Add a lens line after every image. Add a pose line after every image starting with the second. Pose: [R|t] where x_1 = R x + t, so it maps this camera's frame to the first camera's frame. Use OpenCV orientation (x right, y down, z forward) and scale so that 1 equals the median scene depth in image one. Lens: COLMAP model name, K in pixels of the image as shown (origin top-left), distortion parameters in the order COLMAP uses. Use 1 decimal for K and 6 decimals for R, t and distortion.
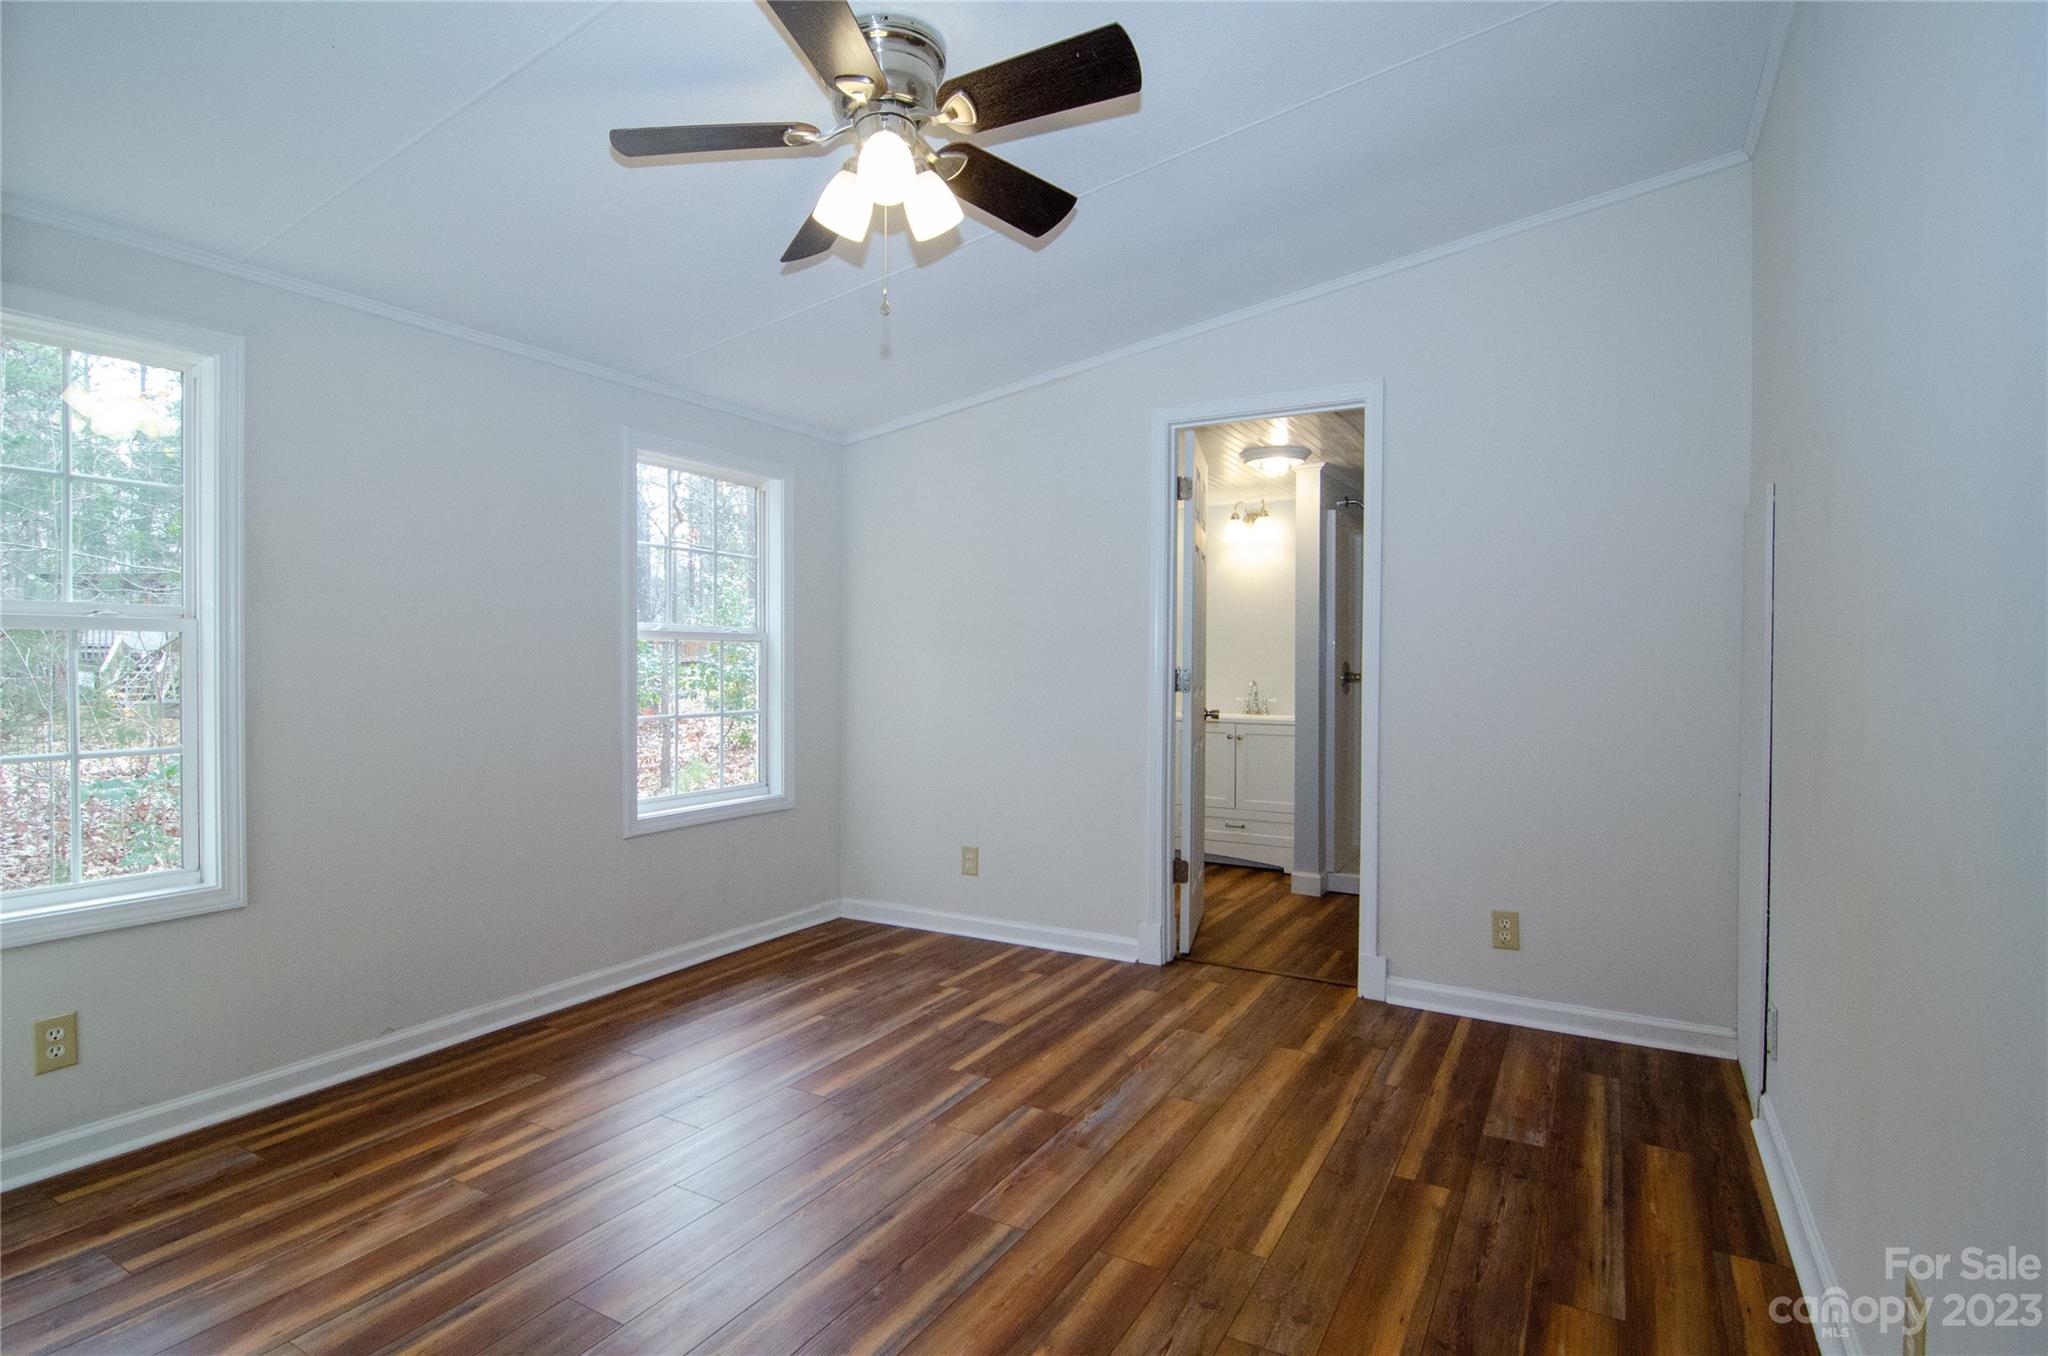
lens RADIAL K [[1045.8, 0, 1022.4], [0, 1045.8, 672.5], [0, 0, 1]] dist [-0.007681, -0.001353]
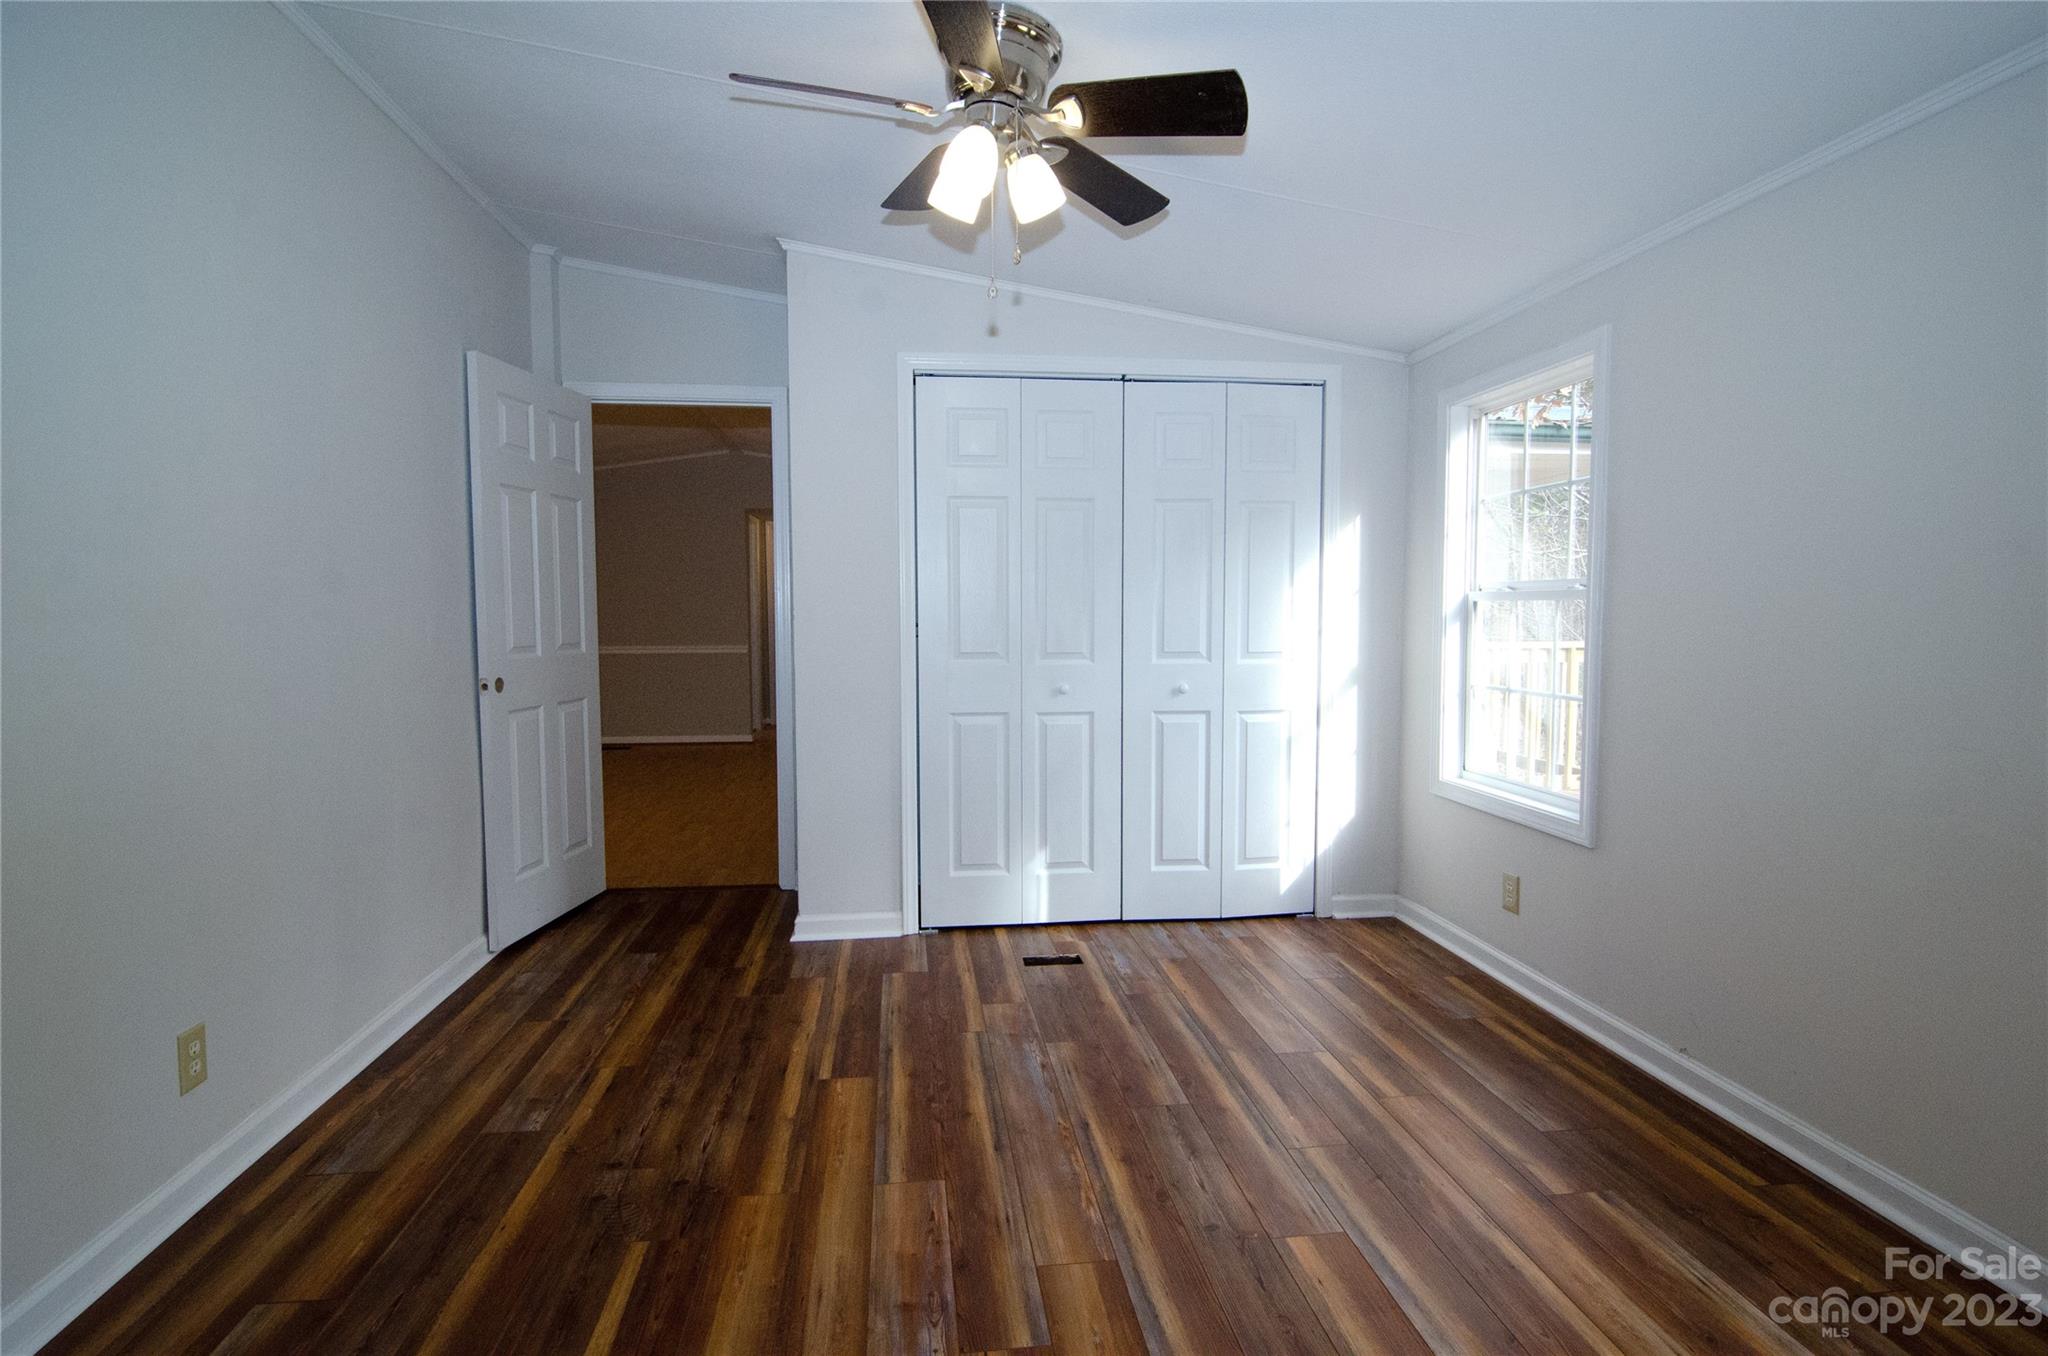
lens RADIAL K [[1017.1, 0, 1020.5], [0, 1017.1, 677.7], [0, 0, 1]] dist [-0.004445, -0.000623]
pose [[-0.808165, 0.038389, -0.587704, 0.427143], [-0.005397, 0.997349, 0.072570, -0.035249], [0.588931, 0.061820, -0.805815, 1.736220]]
